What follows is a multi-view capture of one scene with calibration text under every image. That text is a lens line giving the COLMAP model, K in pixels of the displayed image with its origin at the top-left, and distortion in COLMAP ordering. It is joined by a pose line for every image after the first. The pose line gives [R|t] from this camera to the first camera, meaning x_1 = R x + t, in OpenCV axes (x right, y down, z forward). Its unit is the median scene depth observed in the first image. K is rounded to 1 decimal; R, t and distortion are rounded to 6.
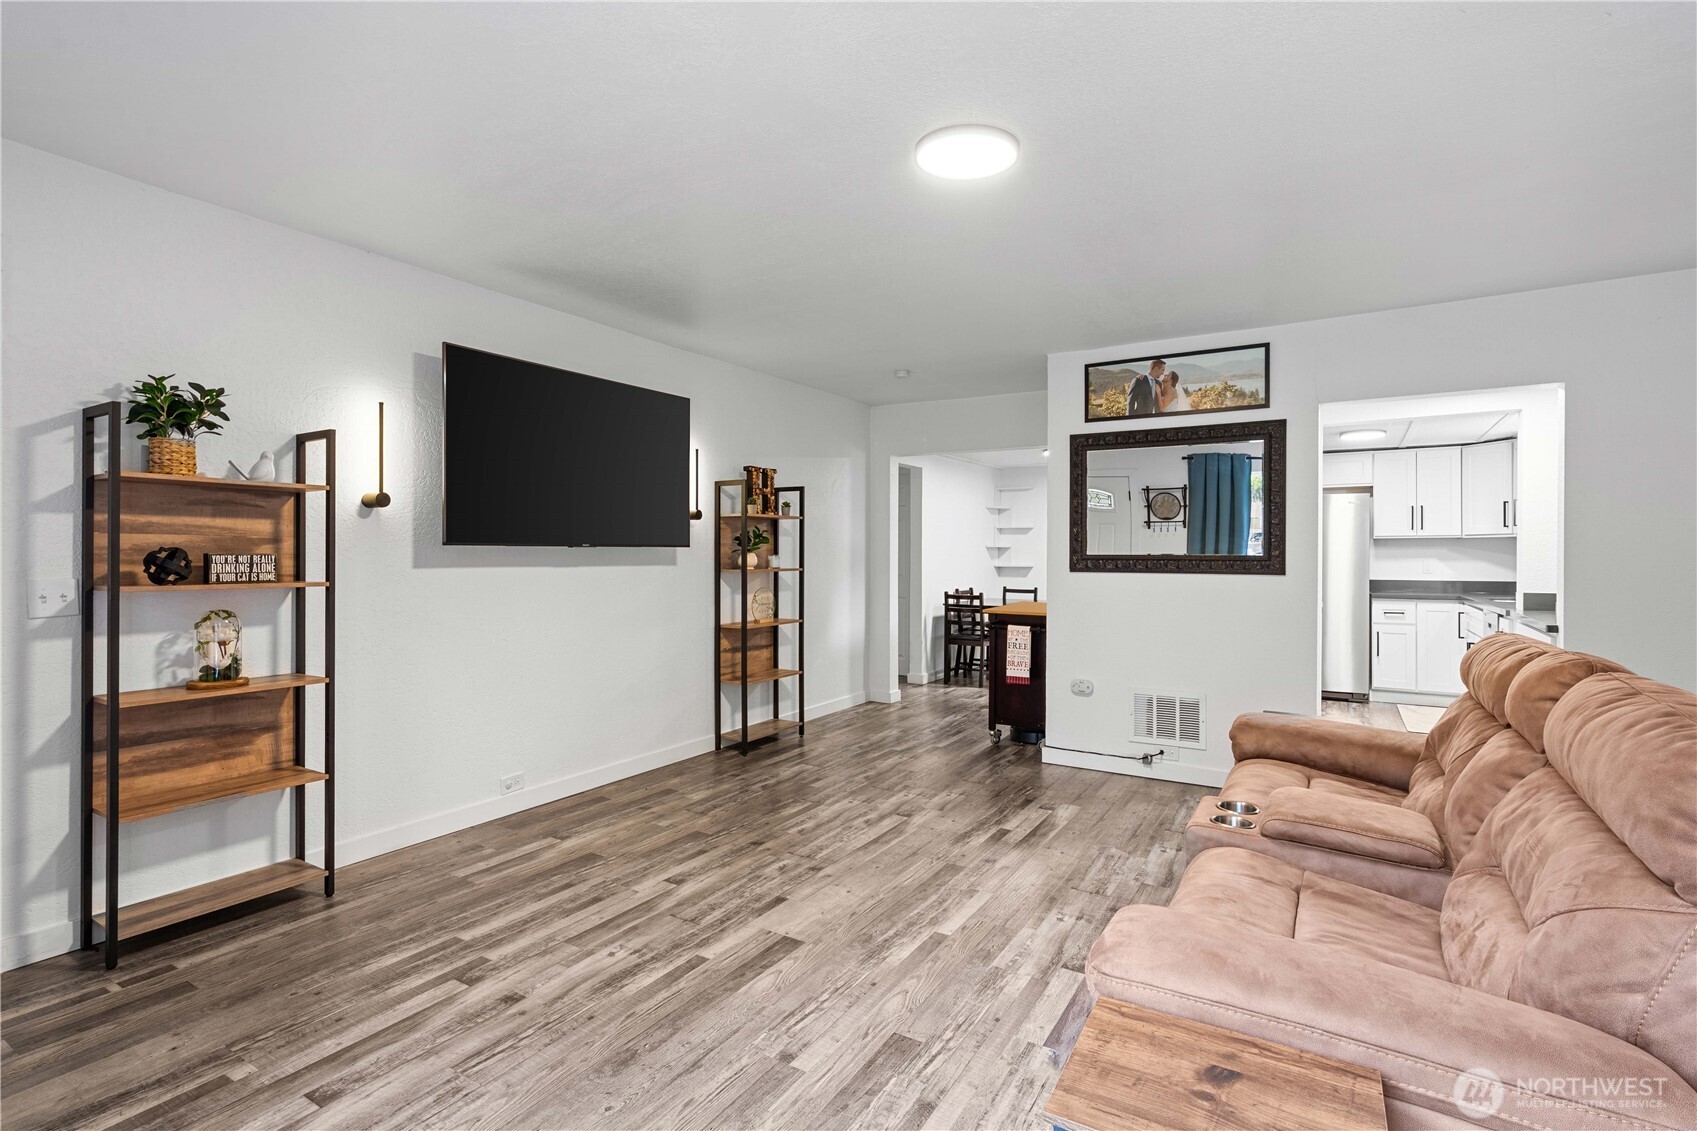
lens RADIAL K [[828.2, 0, 822.8], [0, 828.2, 558.7], [0, 0, 1]] dist [-0.000017, 0.000718]
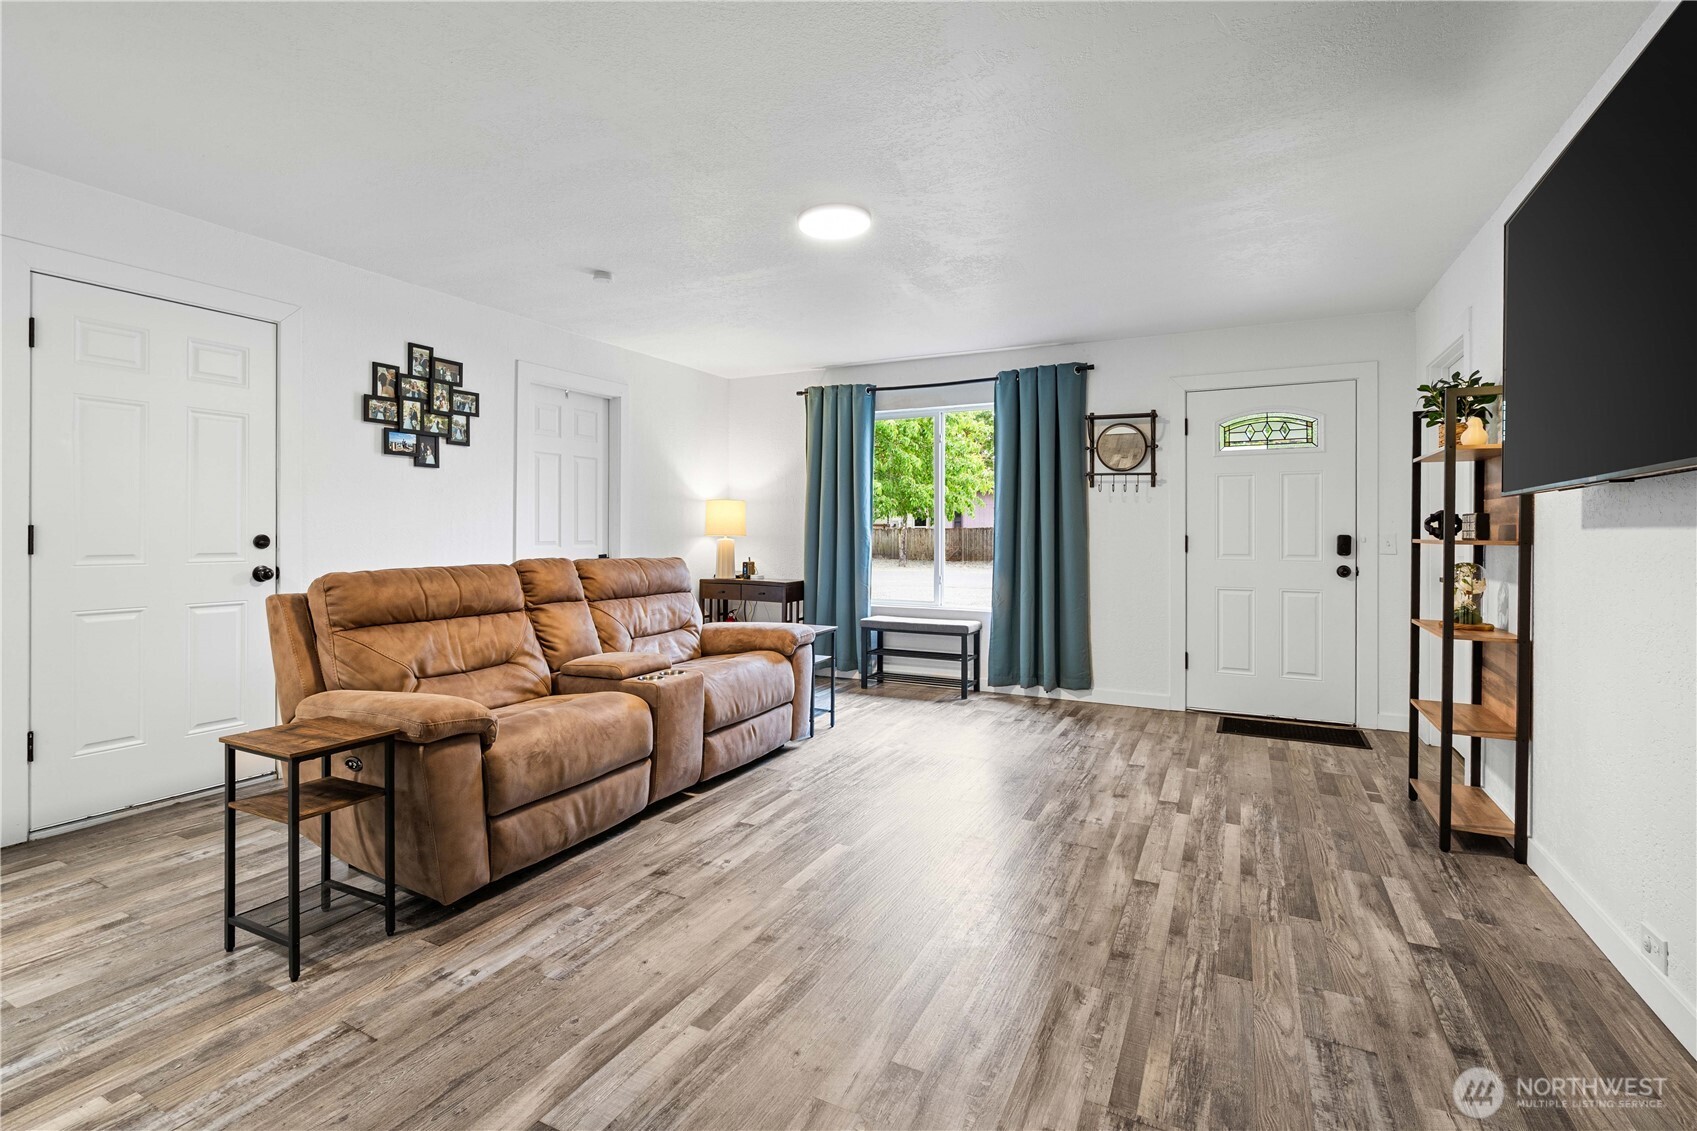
lens RADIAL K [[791.4, 0, 839.0], [0, 791.4, 528.3], [0, 0, 1]] dist [0.001202, 0.000189]
pose [[-0.995655, -0.011470, -0.092414, 0.200036], [-0.011534, 0.999933, 0.000162, 0.018616], [0.092406, 0.001227, -0.995721, 1.624276]]
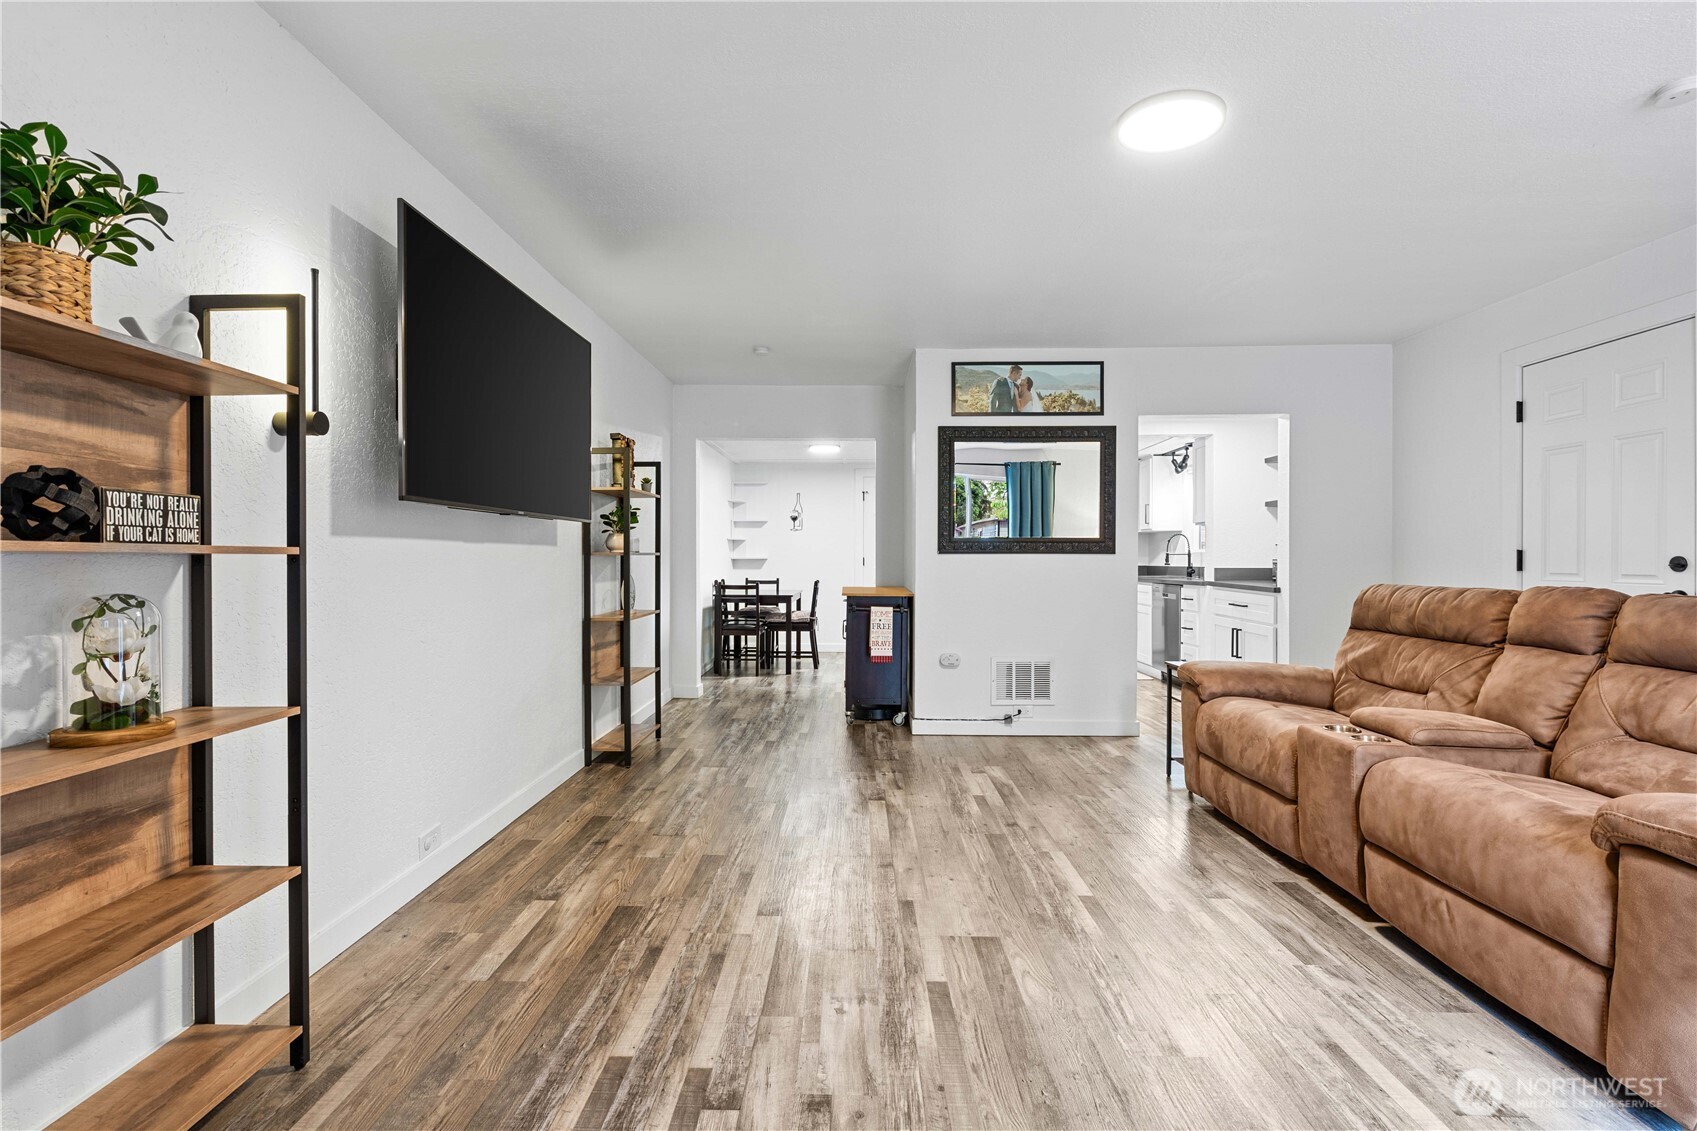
lens RADIAL K [[791.4, 0, 841.3], [0, 791.4, 562.3], [0, 0, 1]] dist [0.001202, 0.000189]
pose [[0.856559, -0.005537, 0.516019, -0.474762], [0.005628, 0.999983, 0.001389, 0.034660], [-0.516018, 0.001714, 0.856576, 0.258025]]
